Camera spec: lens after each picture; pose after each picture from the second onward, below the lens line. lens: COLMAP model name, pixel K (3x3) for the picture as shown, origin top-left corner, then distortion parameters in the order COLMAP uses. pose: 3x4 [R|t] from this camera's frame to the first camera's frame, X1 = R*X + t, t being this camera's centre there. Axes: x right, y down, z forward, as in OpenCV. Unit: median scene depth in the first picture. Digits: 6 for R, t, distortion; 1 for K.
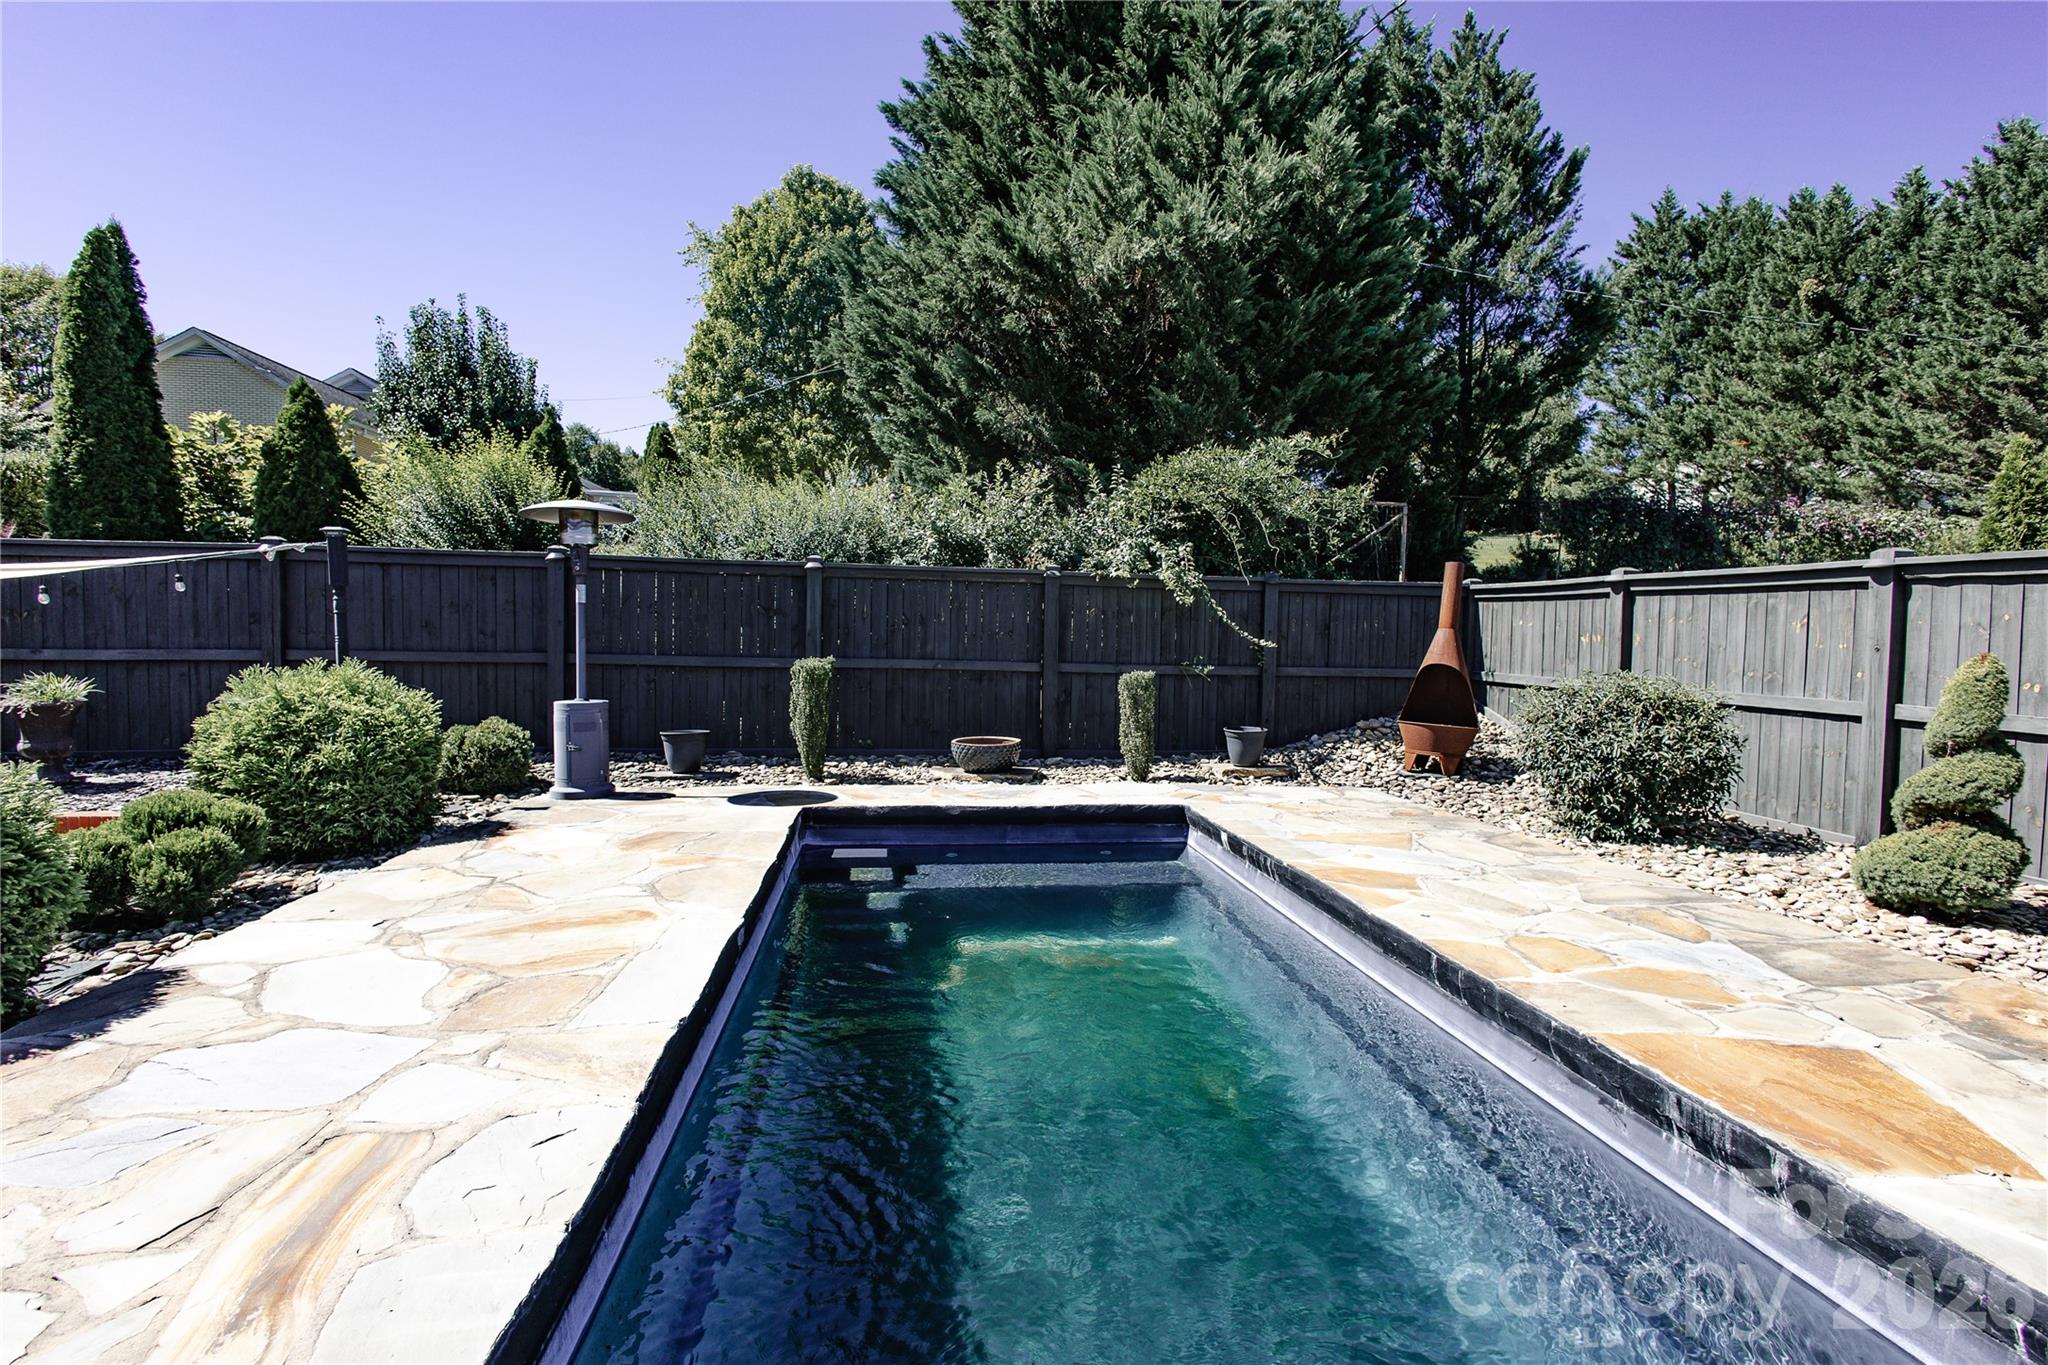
lens RADIAL K [[938.7, 0, 1028.4], [0, 938.7, 678.7], [0, 0, 1]] dist [0.014843, -0.004710]
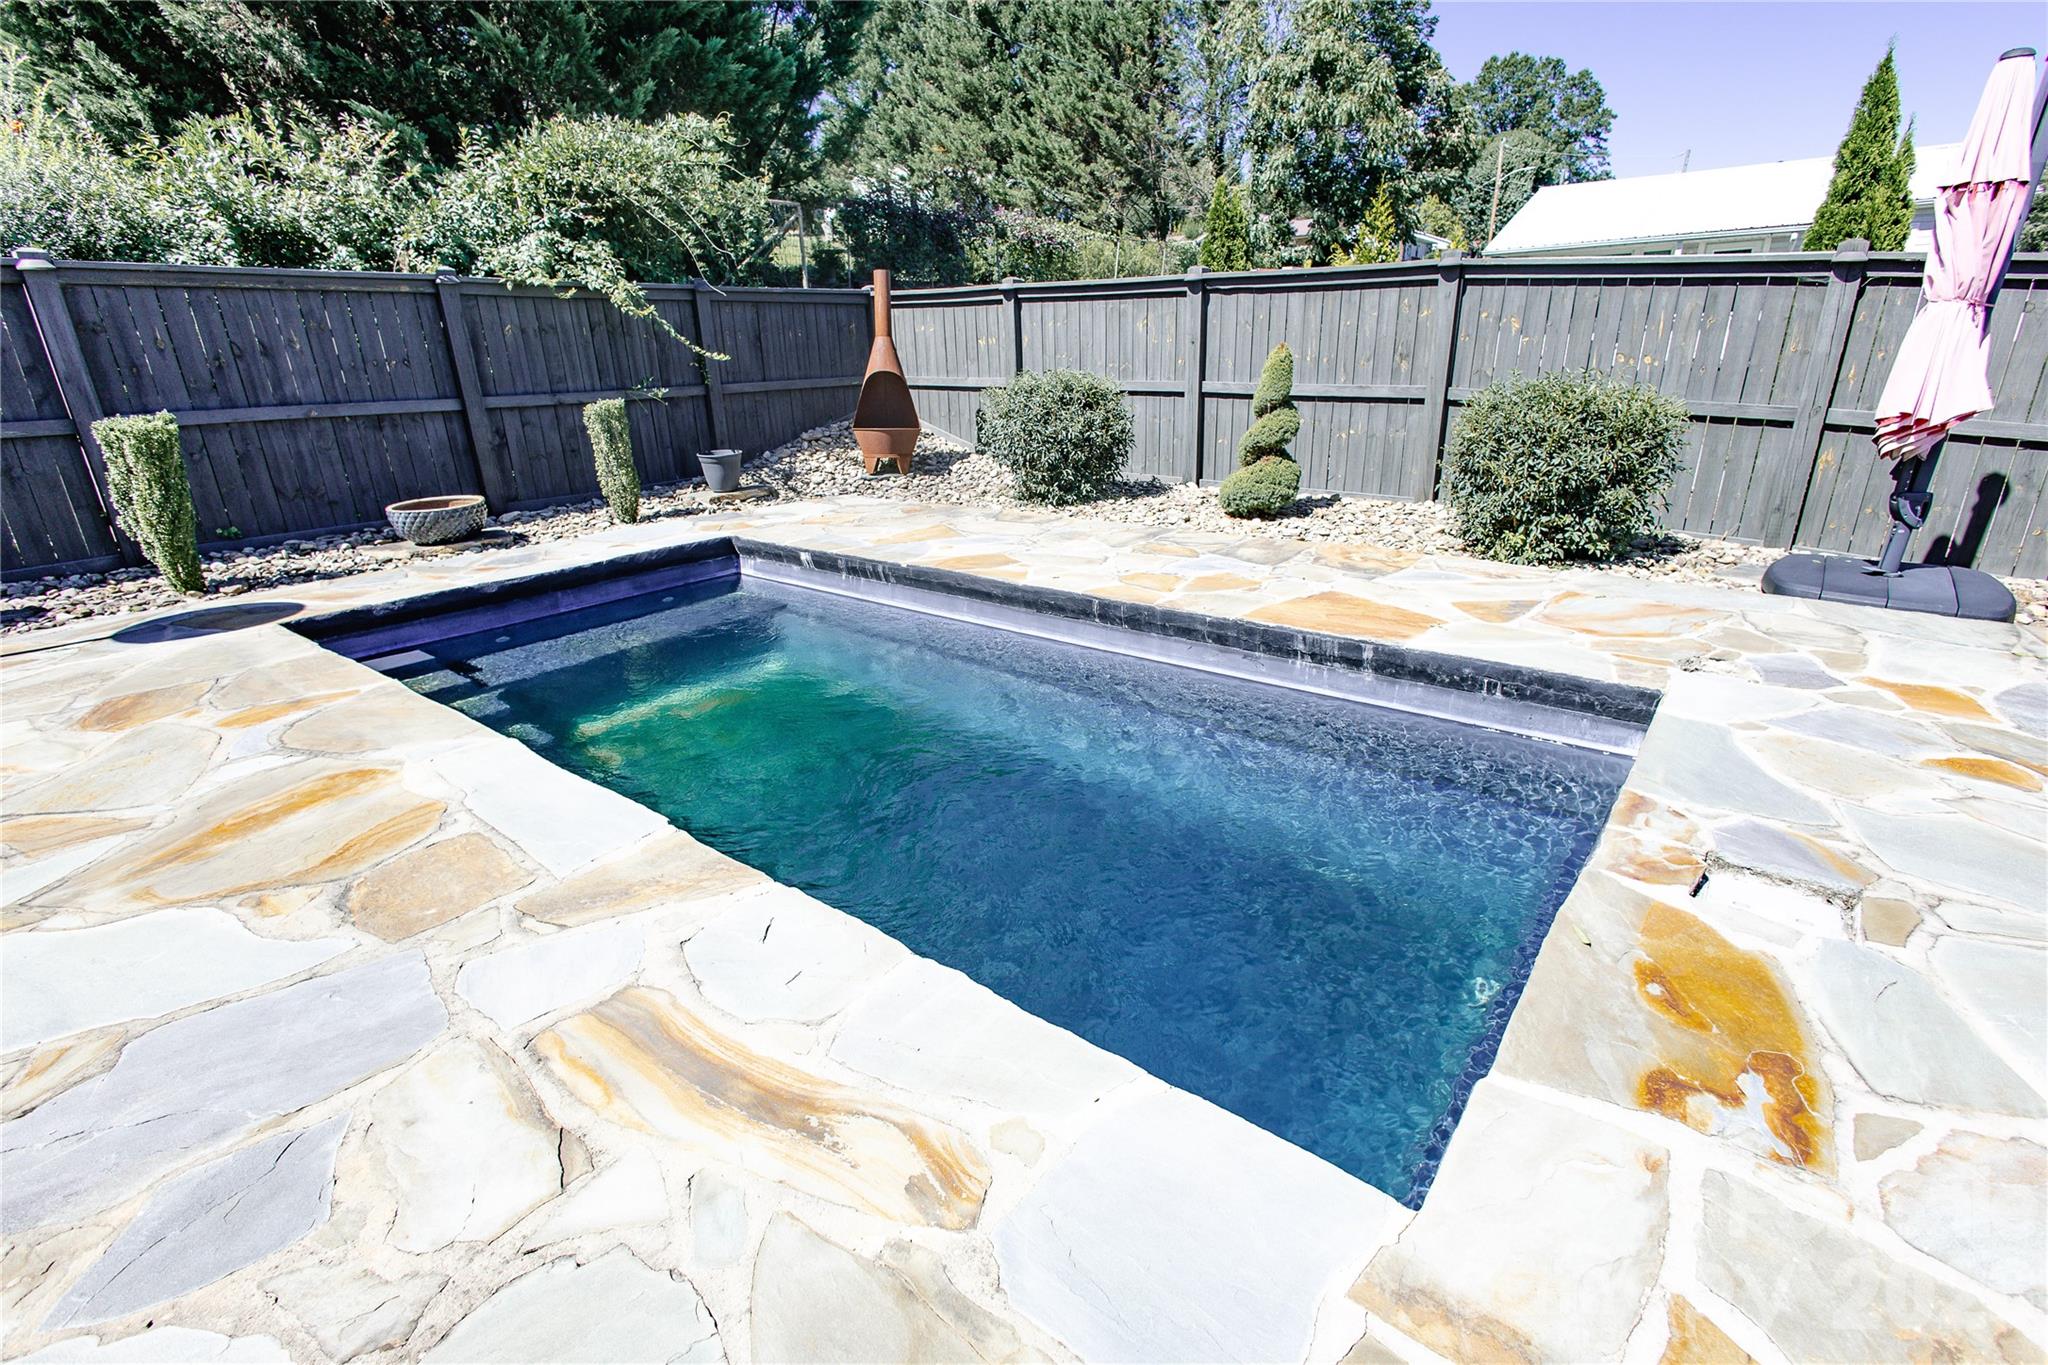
lens RADIAL K [[938.7, 0, 1021.9], [0, 938.7, 684.7], [0, 0, 1]] dist [0.014843, -0.004710]
pose [[0.729732, -0.270240, 0.628061, -0.229192], [0.070277, 0.943357, 0.324251, -0.015179], [-0.680112, -0.192479, 0.707389, 0.046073]]
